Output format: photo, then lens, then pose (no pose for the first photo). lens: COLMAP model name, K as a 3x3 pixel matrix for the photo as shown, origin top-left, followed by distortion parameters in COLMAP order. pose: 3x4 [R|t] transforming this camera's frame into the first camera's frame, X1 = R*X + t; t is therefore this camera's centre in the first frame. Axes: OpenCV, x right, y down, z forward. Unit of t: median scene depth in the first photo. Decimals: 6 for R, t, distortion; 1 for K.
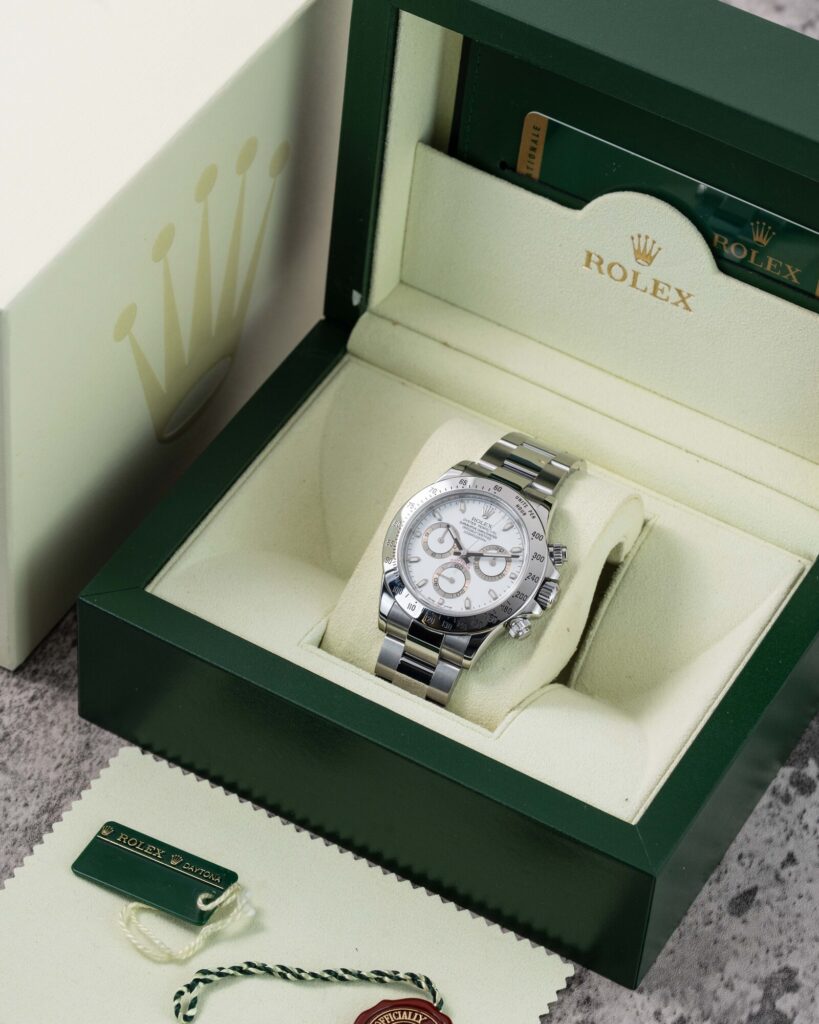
lens RADIAL K [[4758.4, 0, 409.7], [0, 4758.4, 512.4], [0, 0, 1]] dist [-0.008323, 0.000000]
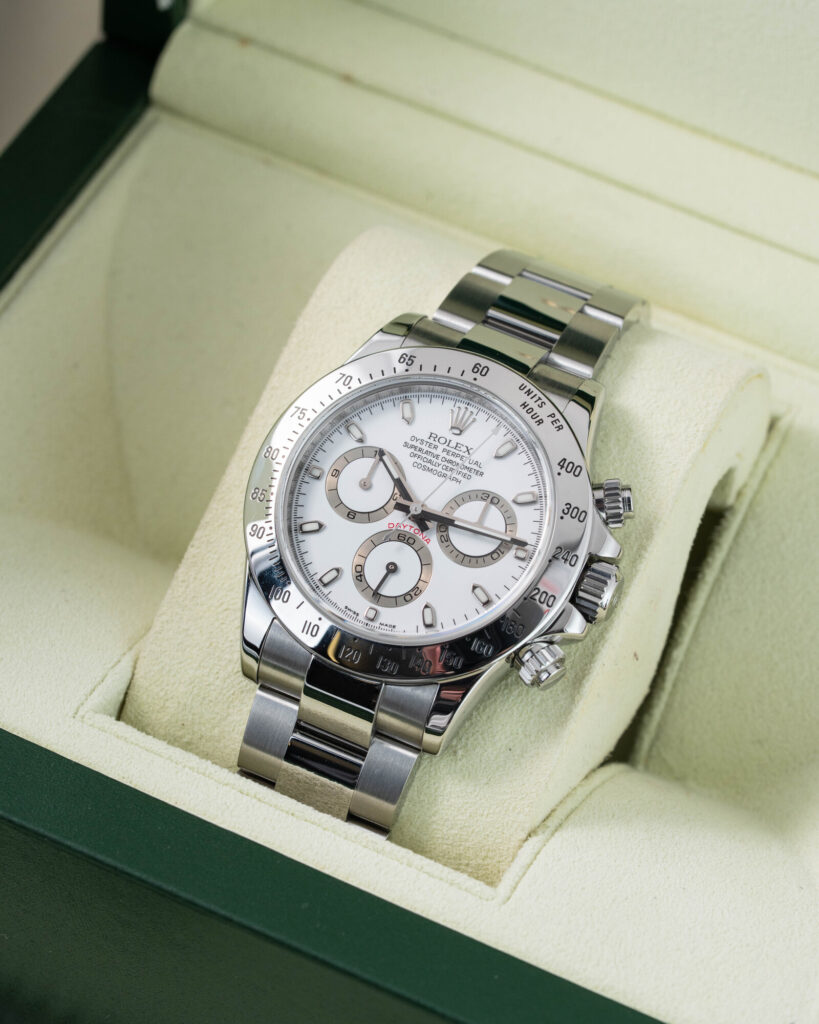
lens RADIAL K [[4758.4, 0, 409.6], [0, 4758.4, 509.9], [0, 0, 1]] dist [-0.008323, 0.000000]
pose [[0.998378, -0.043342, 0.036905, -0.006640], [0.041879, 0.998340, 0.039542, -0.010067], [-0.038558, -0.037932, 0.998536, 0.519259]]
